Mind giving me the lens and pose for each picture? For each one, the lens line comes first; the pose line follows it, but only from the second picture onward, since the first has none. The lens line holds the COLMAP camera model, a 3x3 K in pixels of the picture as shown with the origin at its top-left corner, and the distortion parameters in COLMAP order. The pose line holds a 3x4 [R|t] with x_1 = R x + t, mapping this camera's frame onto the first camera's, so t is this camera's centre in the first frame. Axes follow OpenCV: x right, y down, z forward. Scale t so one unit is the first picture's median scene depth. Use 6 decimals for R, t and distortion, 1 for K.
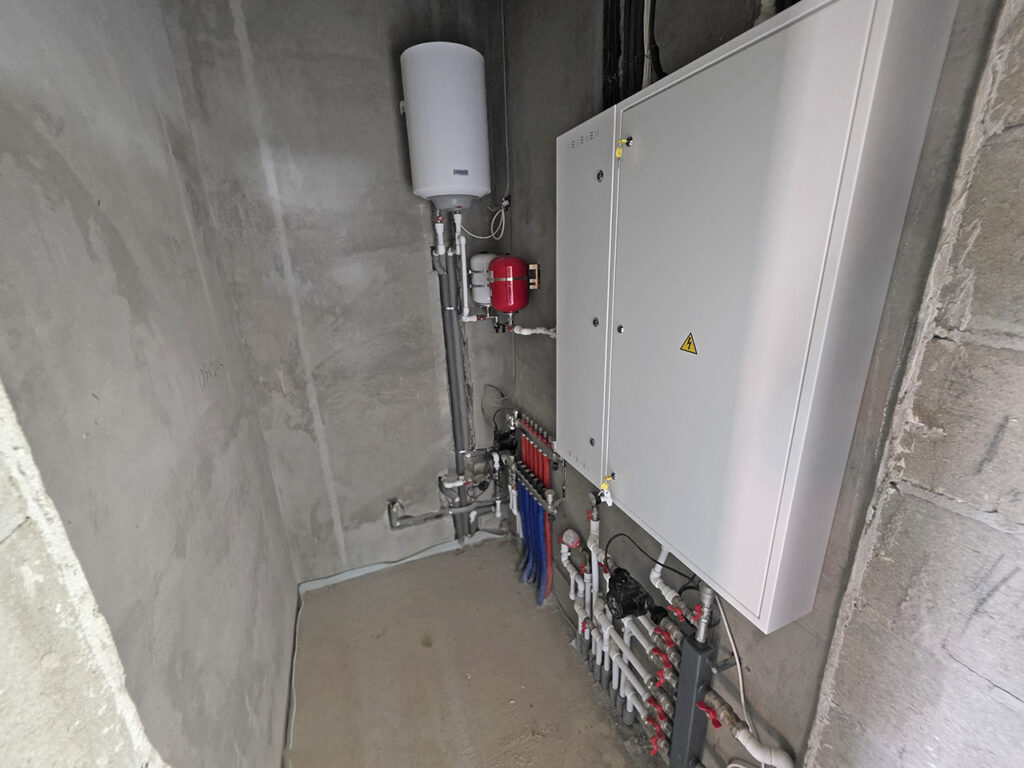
lens RADIAL K [[413.6, 0, 514.4], [0, 413.6, 390.6], [0, 0, 1]] dist [0.000335, 0.001440]
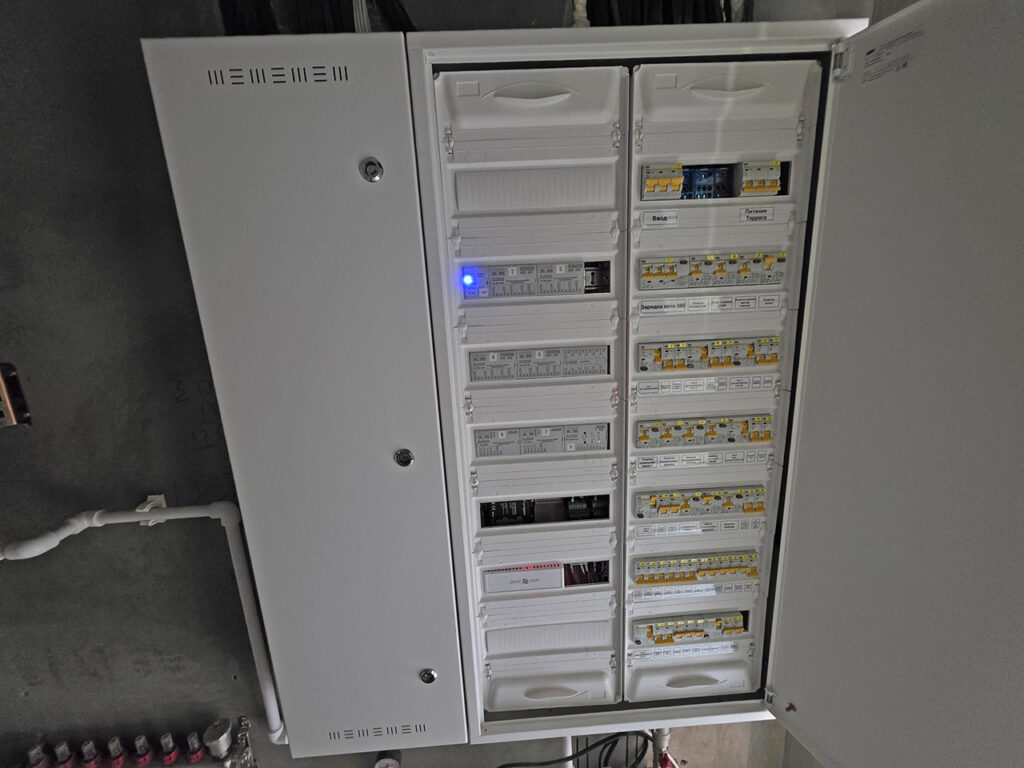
lens RADIAL K [[413.6, 0, 515.6], [0, 413.6, 384.1], [0, 0, 1]] dist [0.000335, 0.001440]
pose [[0.342157, -0.188692, 0.920502, -0.116418], [0.328236, 0.941918, 0.071074, -0.142184], [-0.880448, 0.277824, 0.384220, 0.395809]]
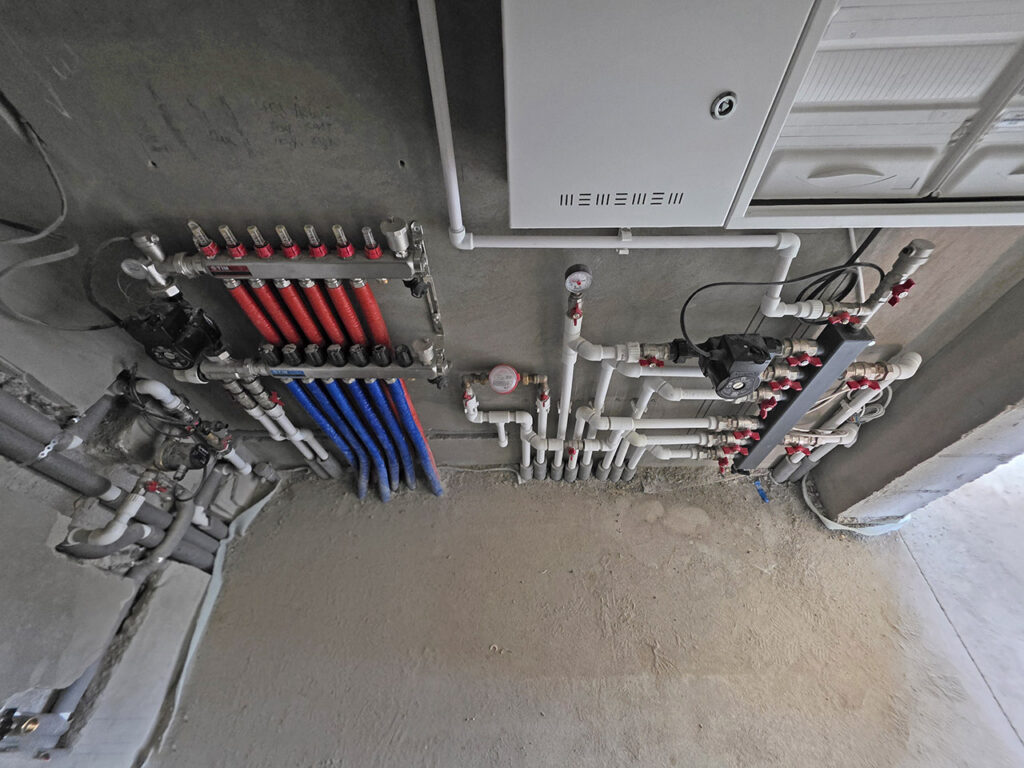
lens RADIAL K [[413.6, 0, 520.4], [0, 413.6, 386.8], [0, 0, 1]] dist [0.000335, 0.001440]
pose [[0.398512, -0.707684, 0.583414, -0.164075], [0.292596, 0.700965, 0.650411, 0.006282], [-0.869239, -0.088492, 0.486409, 0.622100]]
